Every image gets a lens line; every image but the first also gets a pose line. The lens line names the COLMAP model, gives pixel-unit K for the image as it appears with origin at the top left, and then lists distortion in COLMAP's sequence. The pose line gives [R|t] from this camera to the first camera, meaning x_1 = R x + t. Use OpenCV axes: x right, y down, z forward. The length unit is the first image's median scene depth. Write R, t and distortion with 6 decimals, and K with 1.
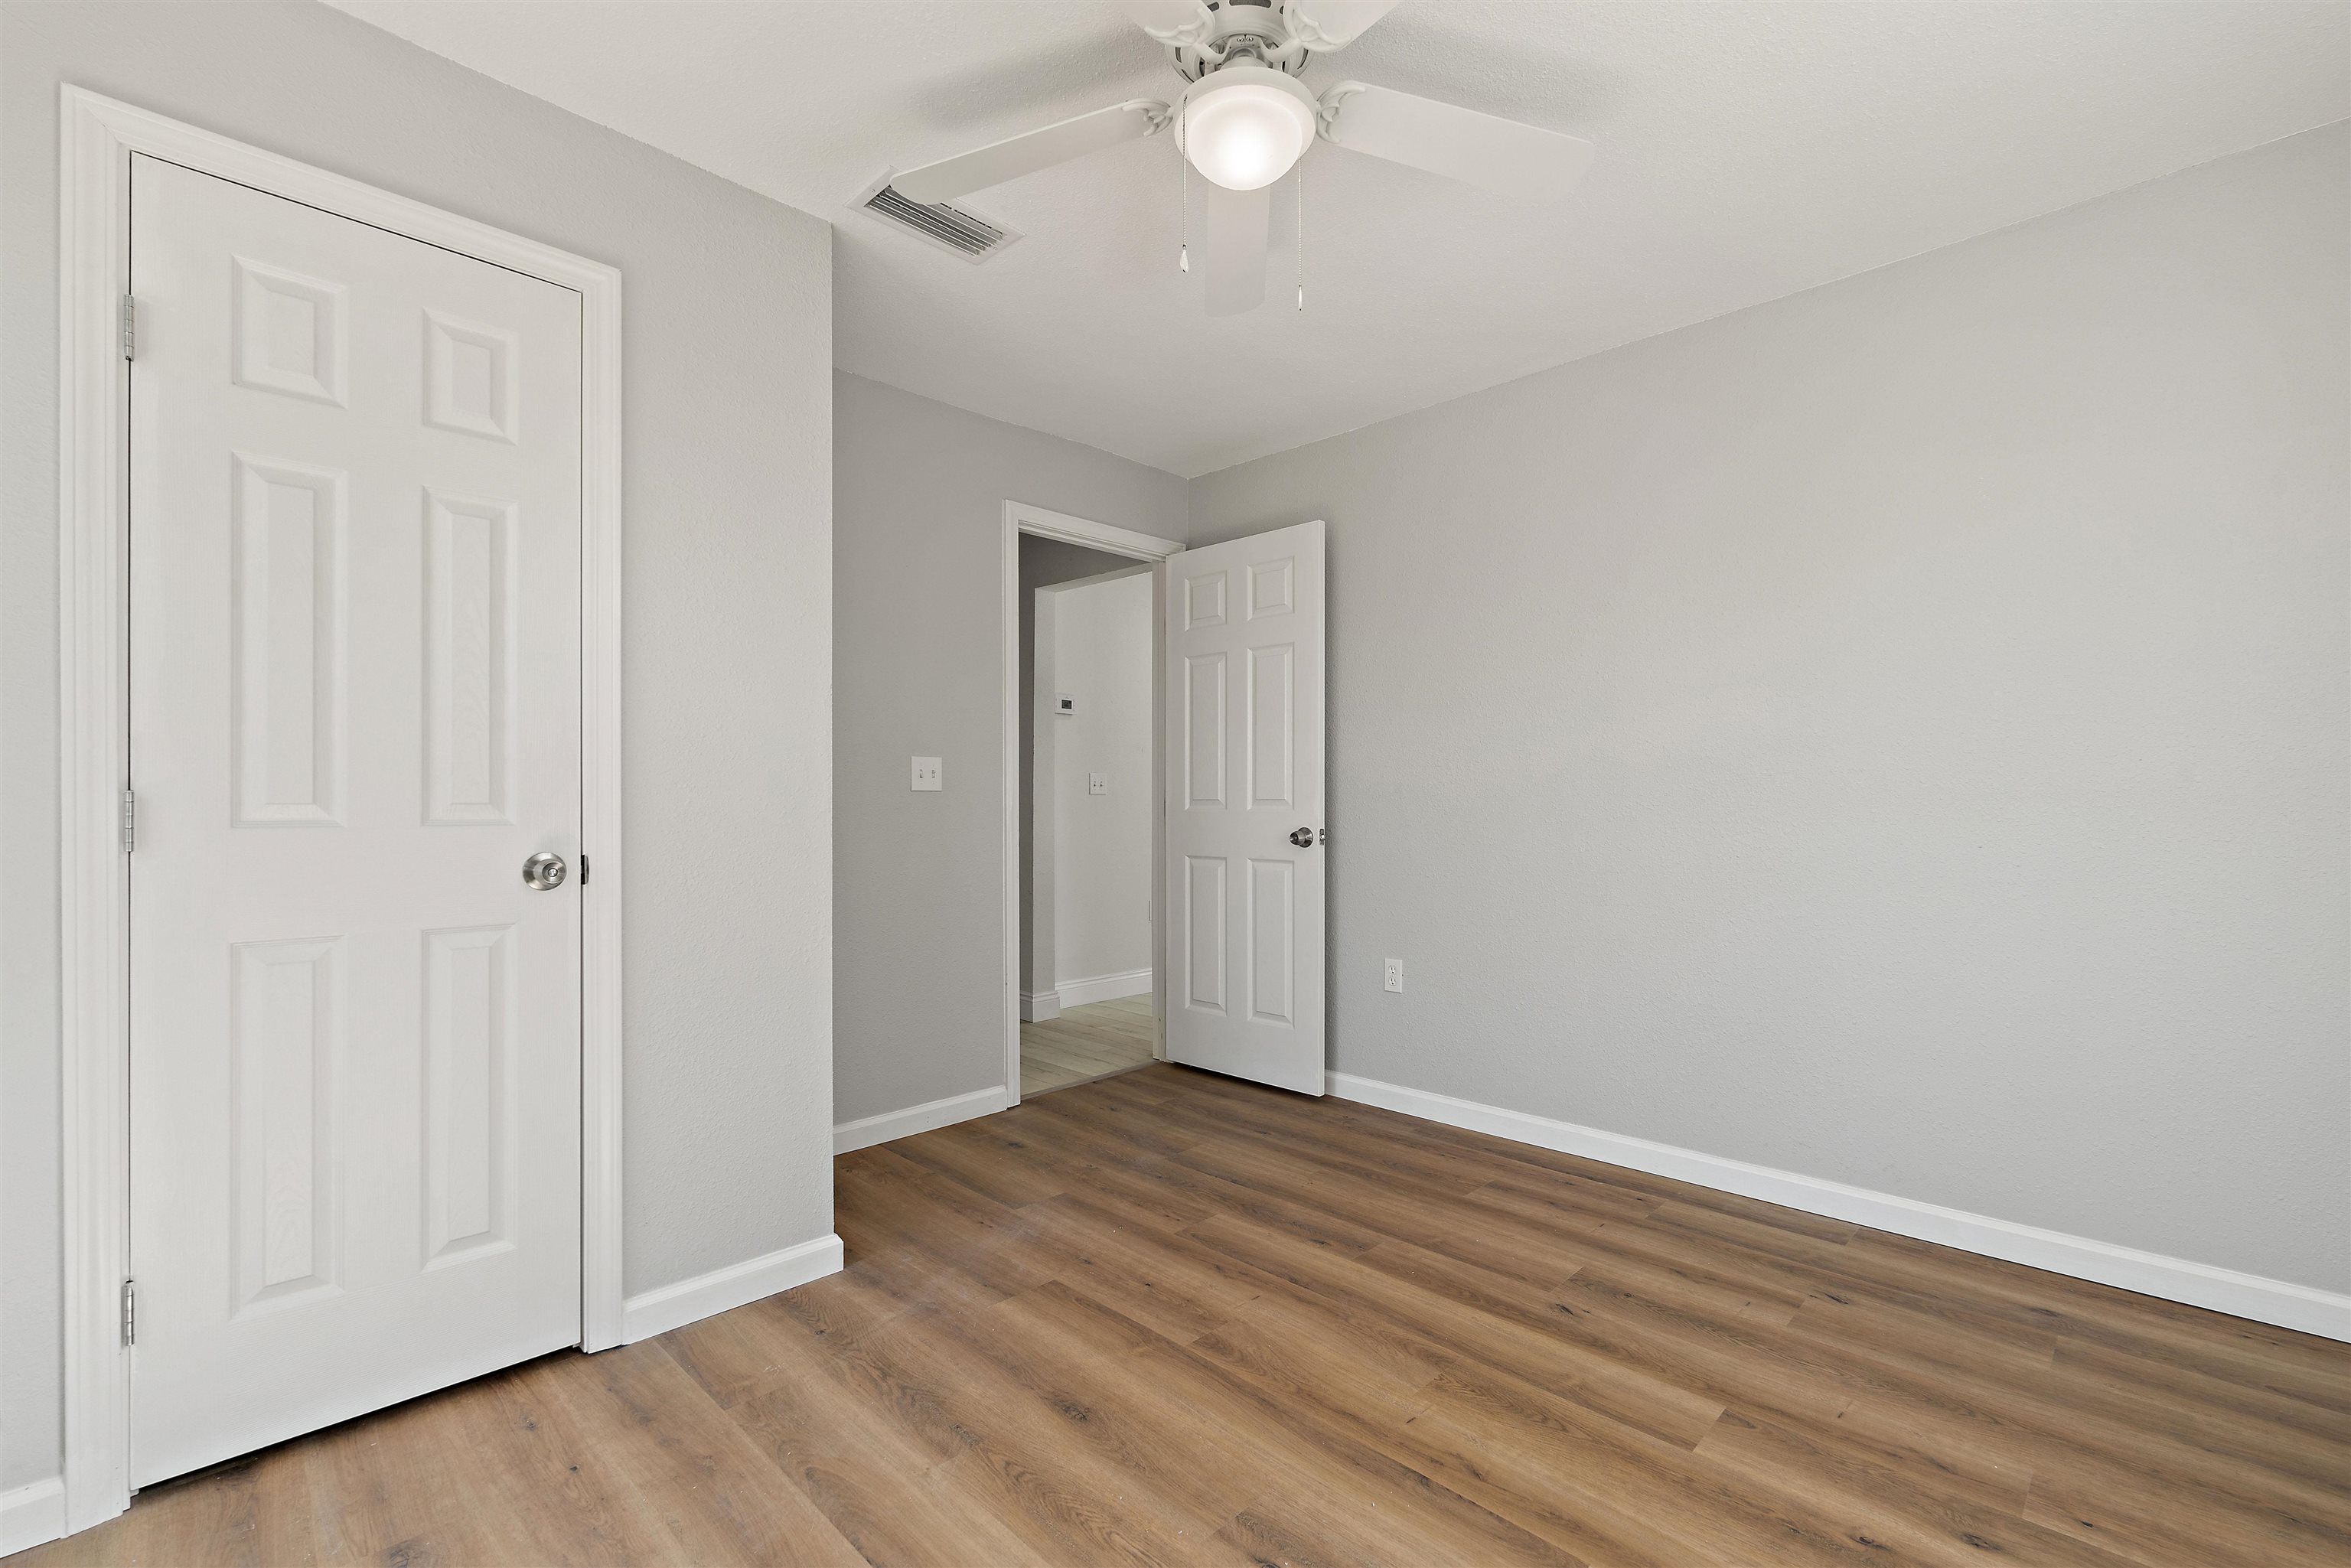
lens RADIAL K [[1044.9, 0, 1173.7], [0, 1044.9, 758.5], [0, 0, 1]] dist [-0.000620, -0.000252]
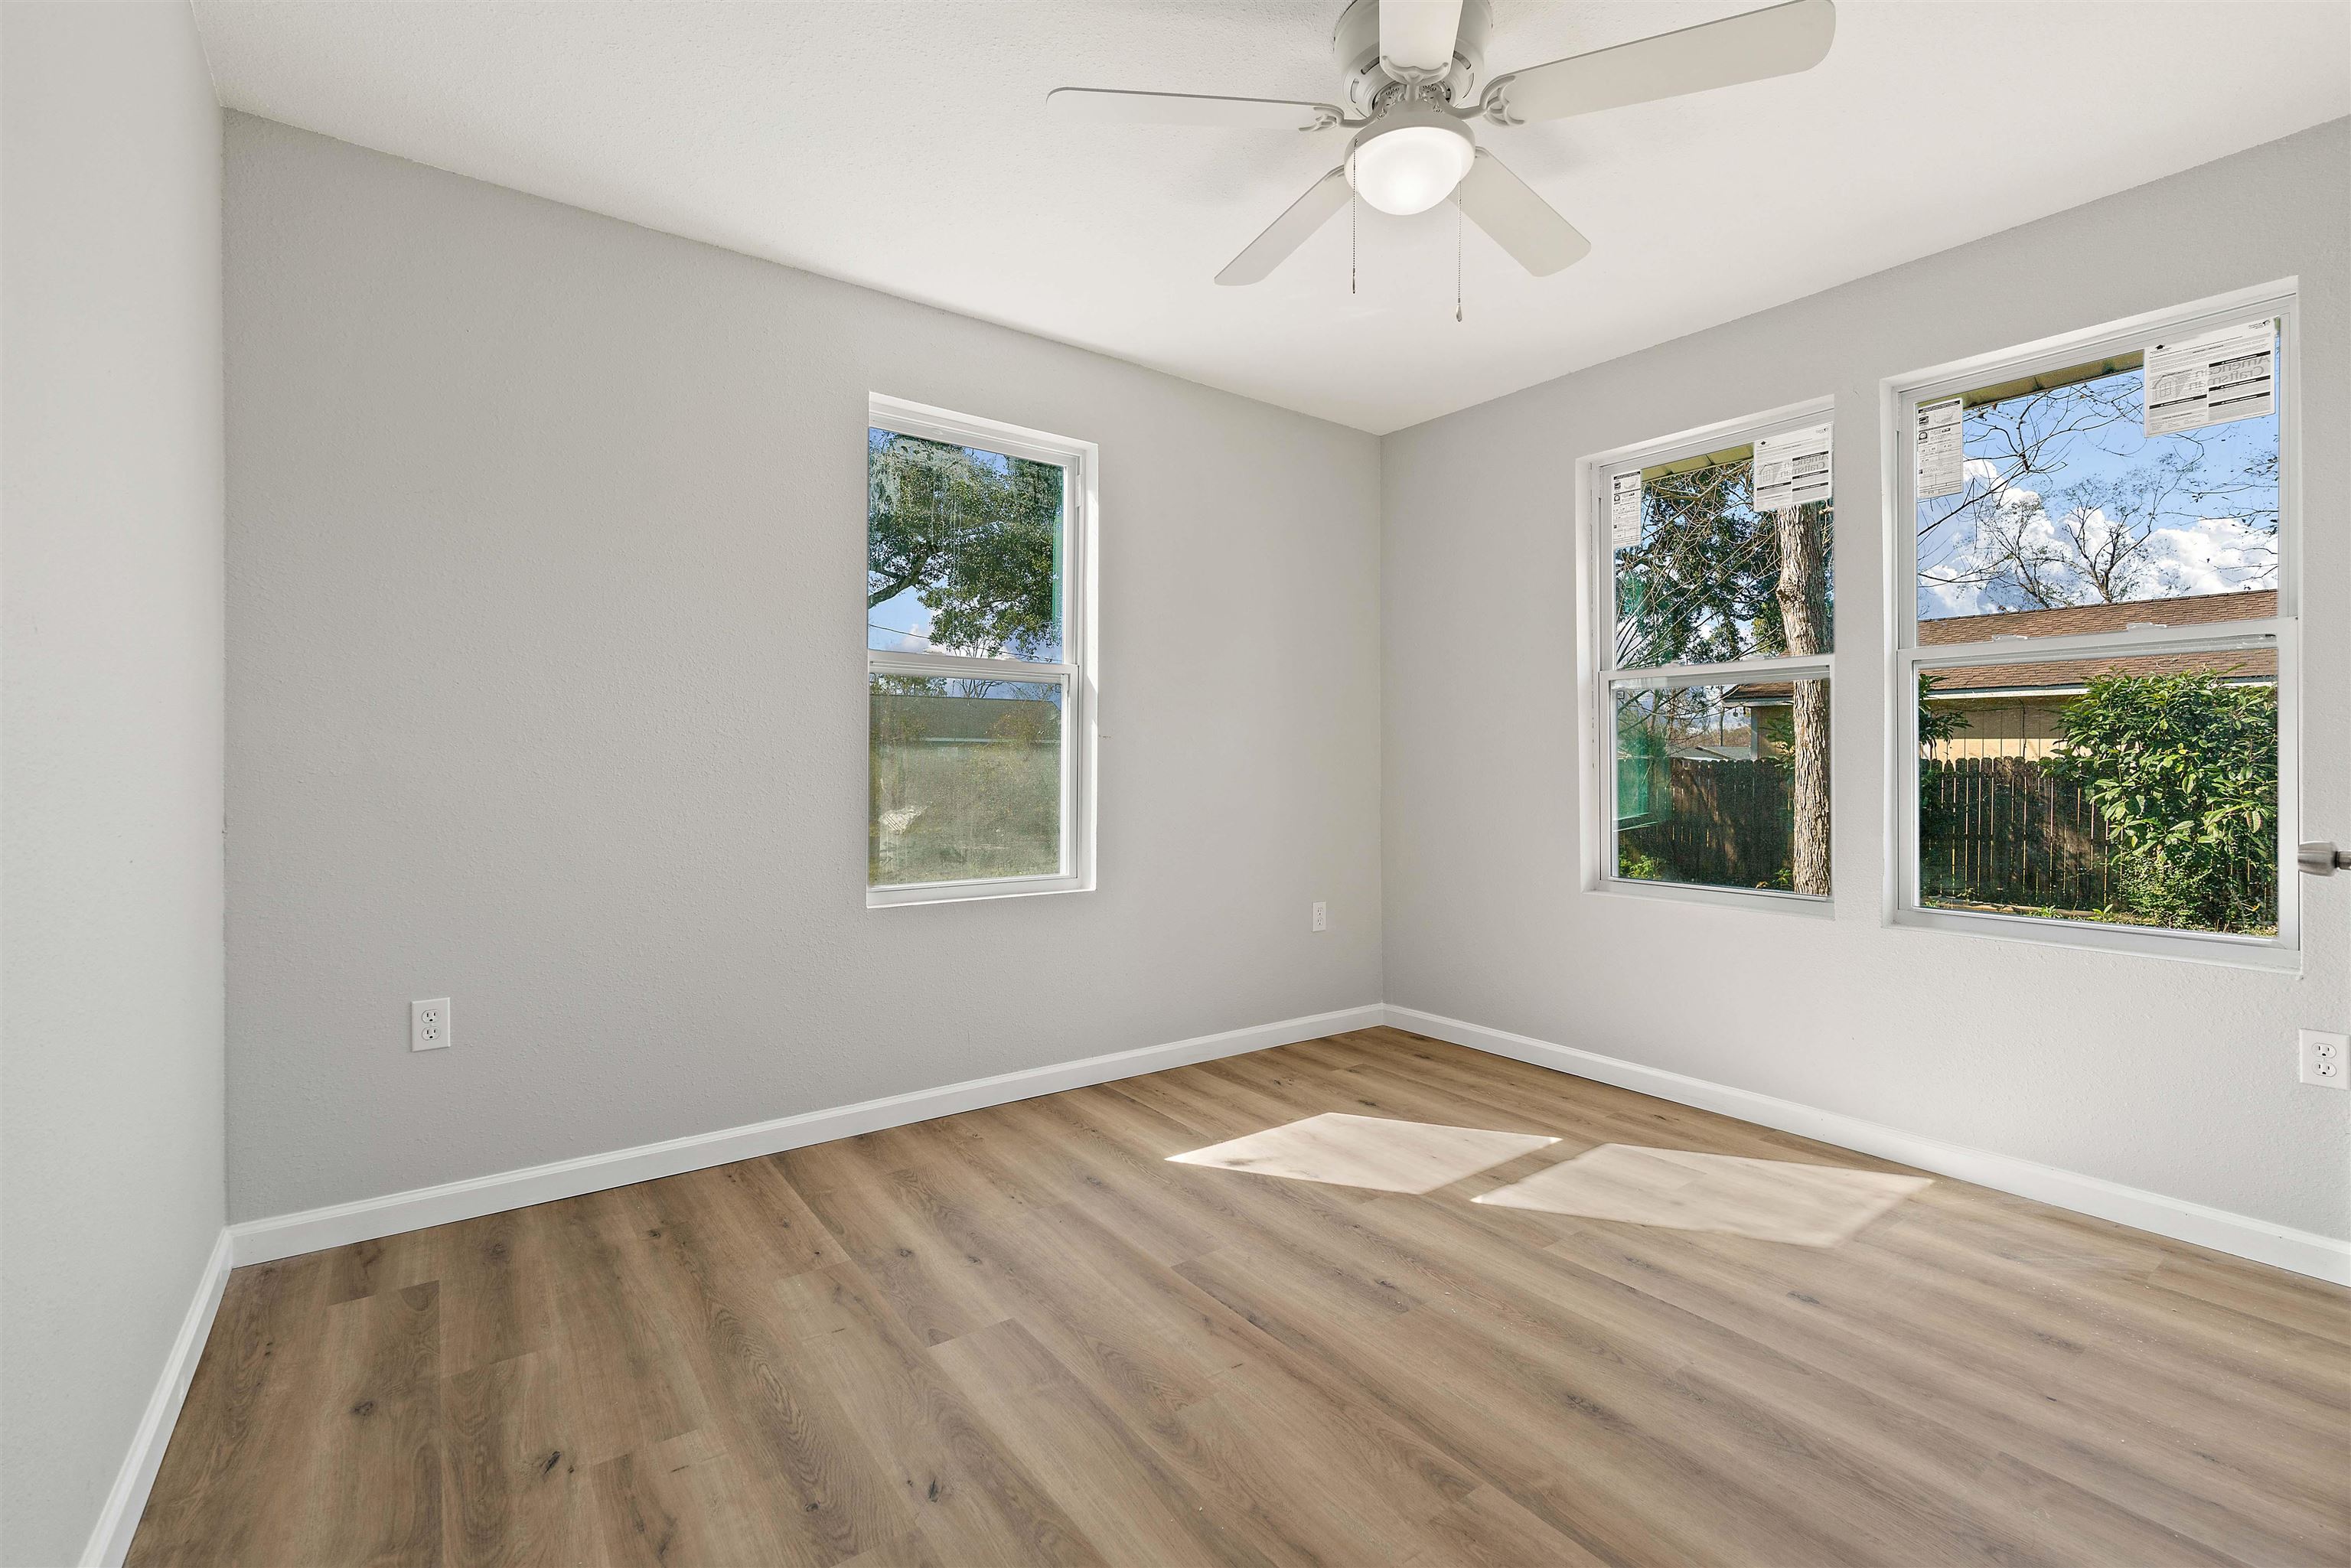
lens RADIAL K [[1012.9, 0, 1186.9], [0, 1012.9, 775.8], [0, 0, 1]] dist [-0.001200, -0.000675]
pose [[-0.990876, -0.004670, 0.134697, 0.136650], [-0.009423, 0.999354, -0.034674, 0.084598], [-0.134448, -0.035627, -0.990280, 1.893857]]
